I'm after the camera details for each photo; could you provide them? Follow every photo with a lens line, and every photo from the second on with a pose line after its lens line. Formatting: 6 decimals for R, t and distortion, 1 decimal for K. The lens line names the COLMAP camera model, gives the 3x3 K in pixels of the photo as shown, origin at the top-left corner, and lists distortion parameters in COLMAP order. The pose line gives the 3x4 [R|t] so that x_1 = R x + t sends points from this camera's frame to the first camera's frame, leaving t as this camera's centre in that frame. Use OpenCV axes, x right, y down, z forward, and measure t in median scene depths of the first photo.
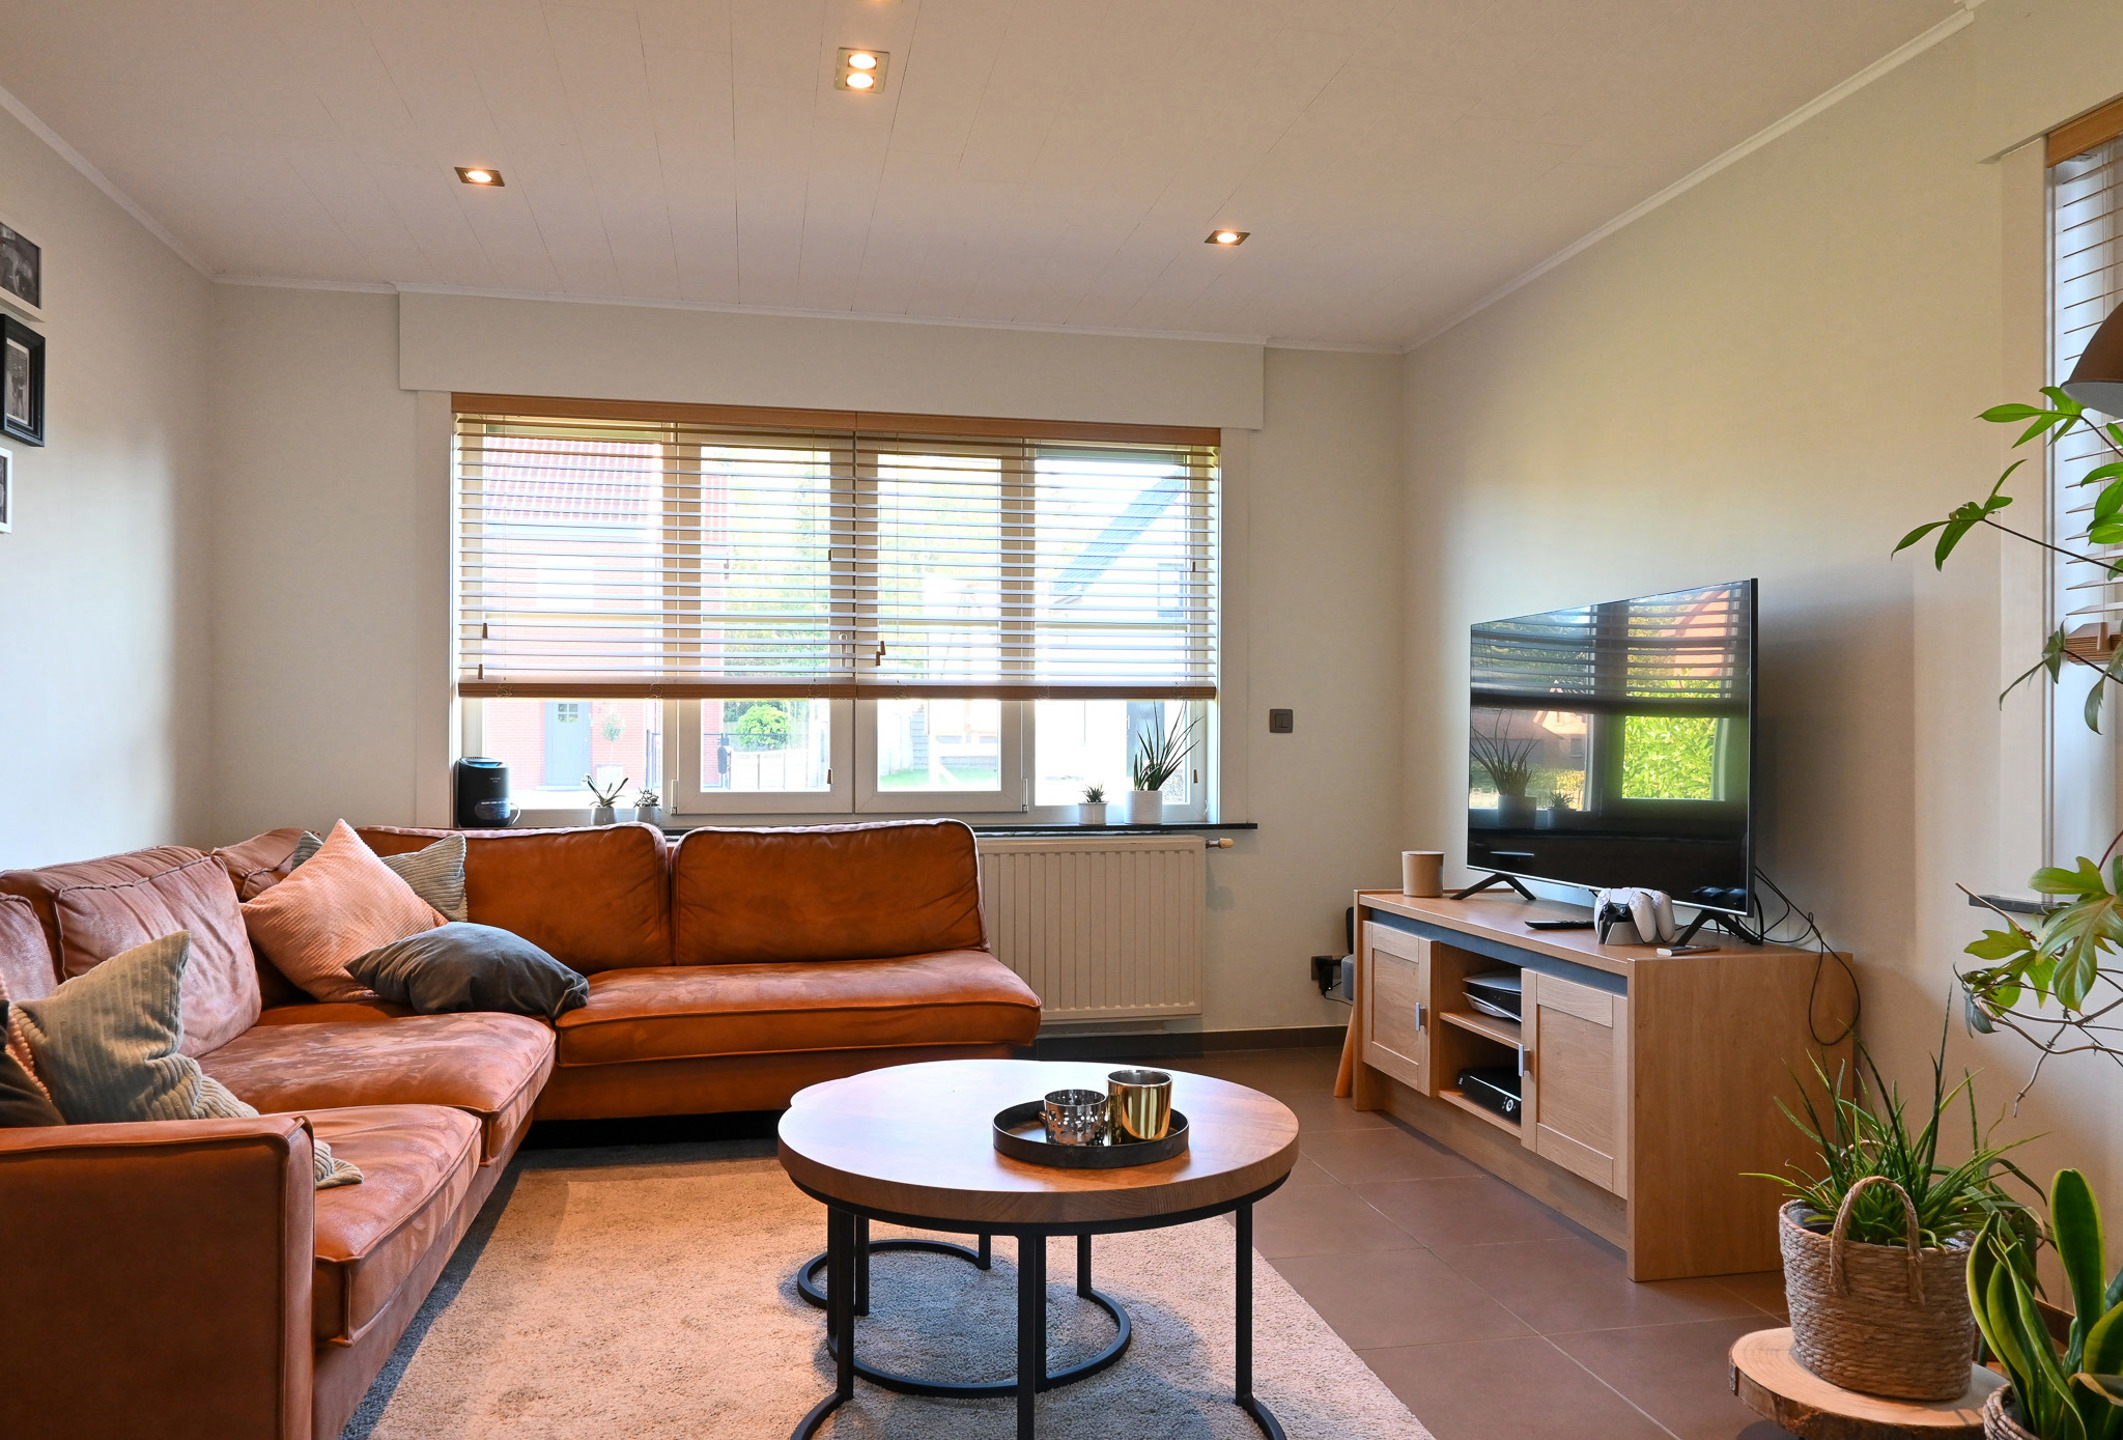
lens RADIAL K [[1491.4, 0, 1061.5], [0, 1491.4, 720.0], [0, 0, 1]] dist [0.004975, 0.000818]
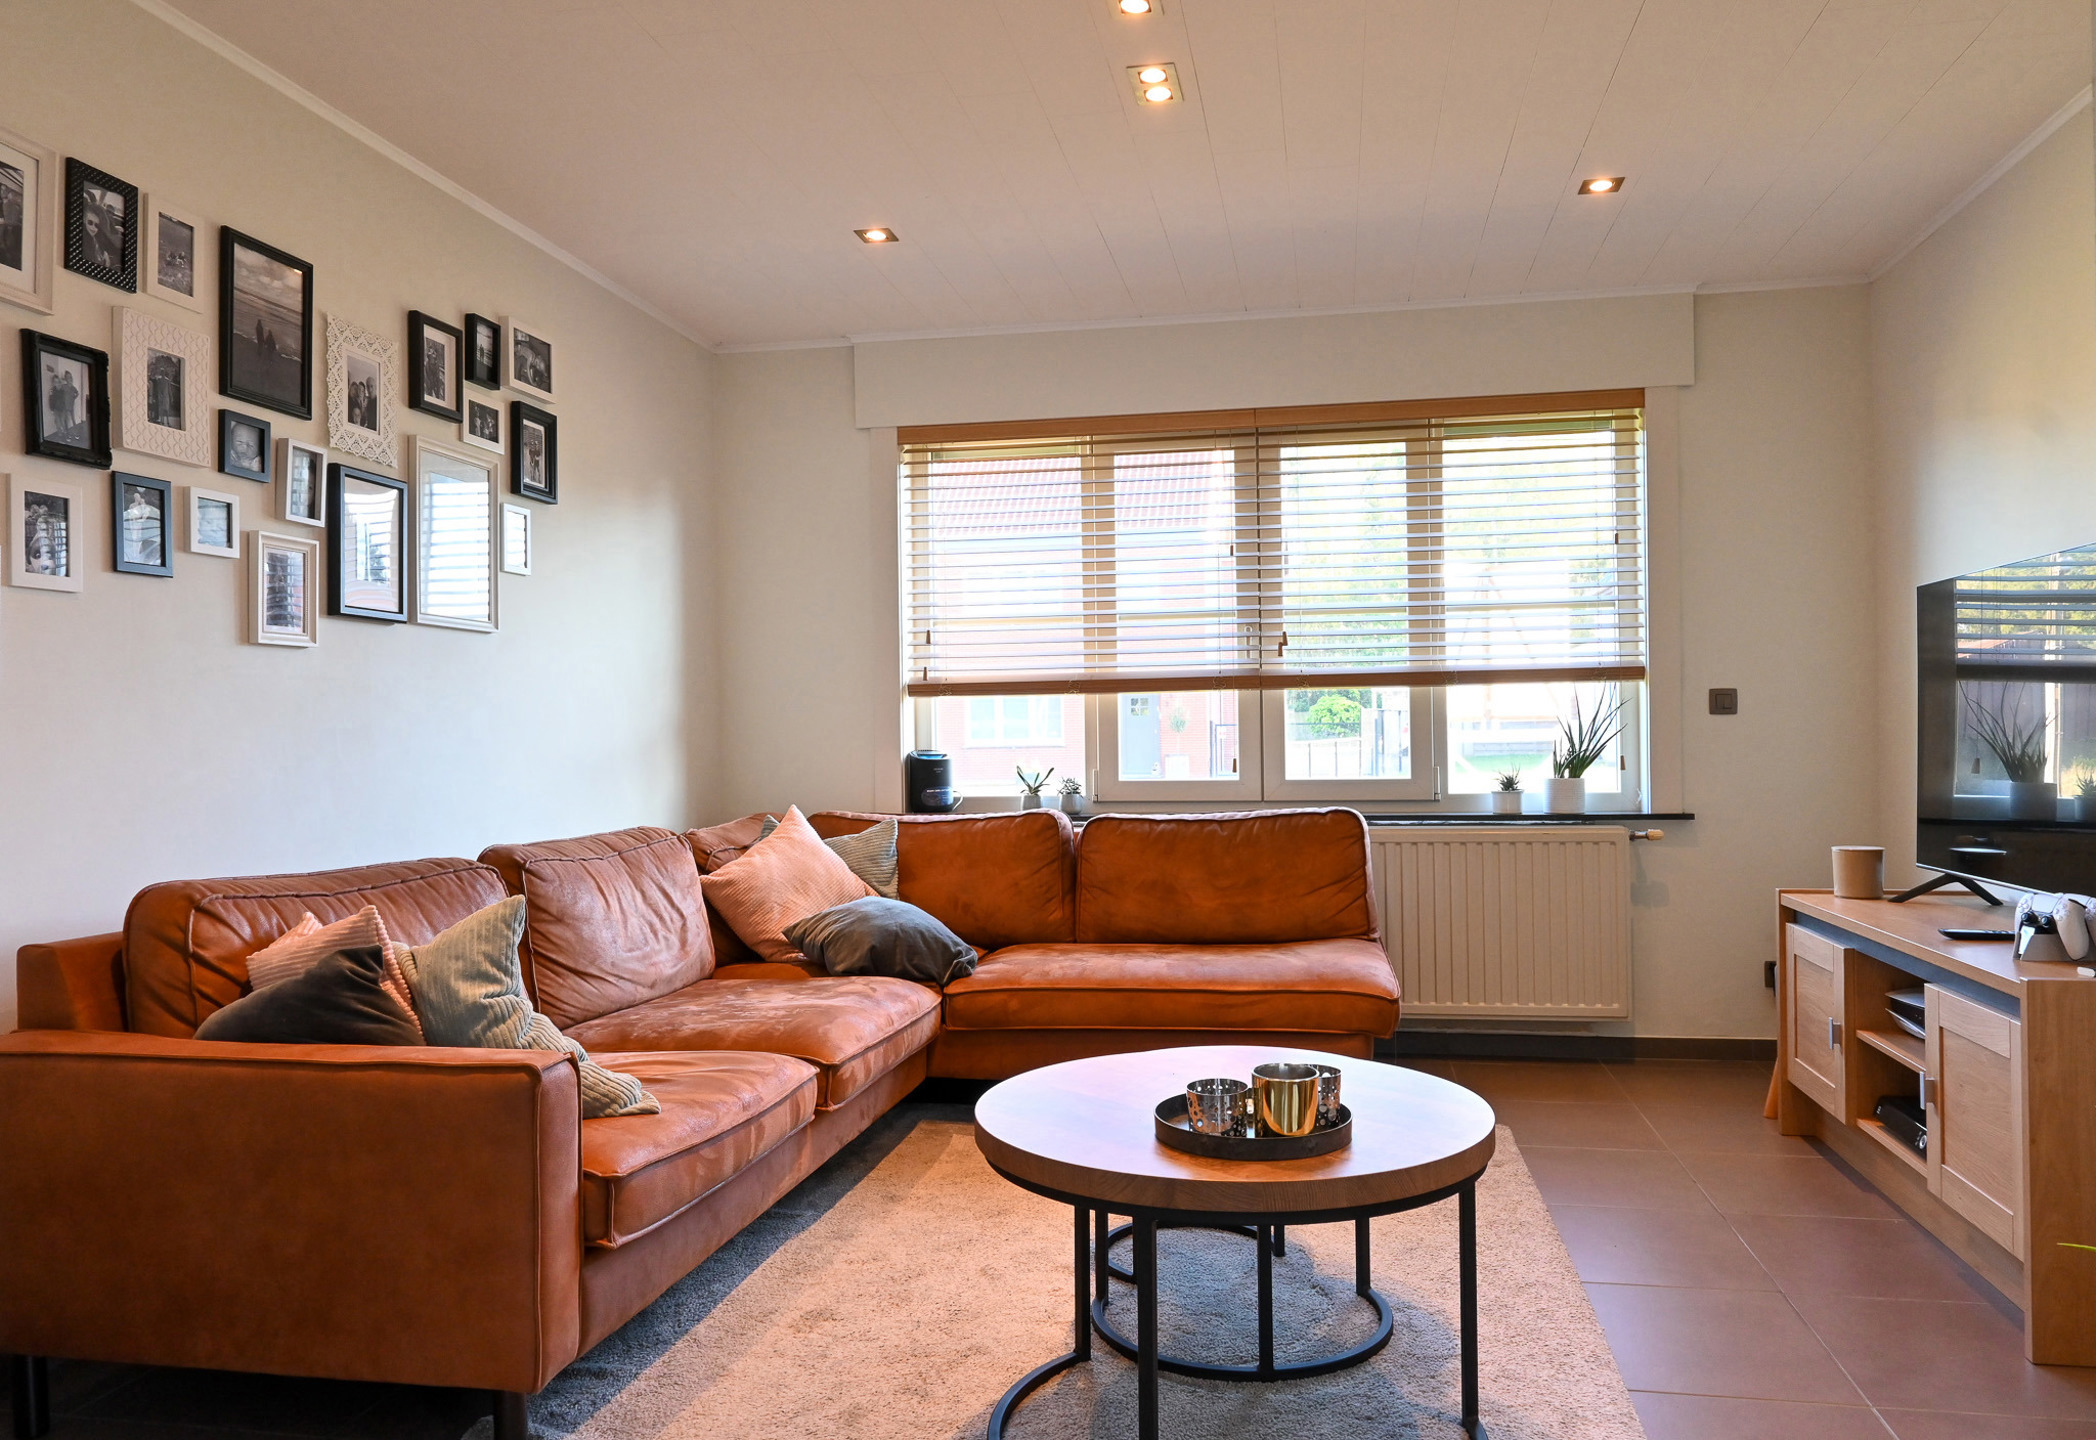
lens RADIAL K [[1462.2, 0, 1079.1], [0, 1462.2, 709.9], [0, 0, 1]] dist [0.003472, -0.001705]
pose [[0.927730, -0.020238, -0.372703, 0.141868], [0.020438, 0.999785, -0.003415, 0.001019], [0.372692, -0.004450, 0.927945, 0.027607]]
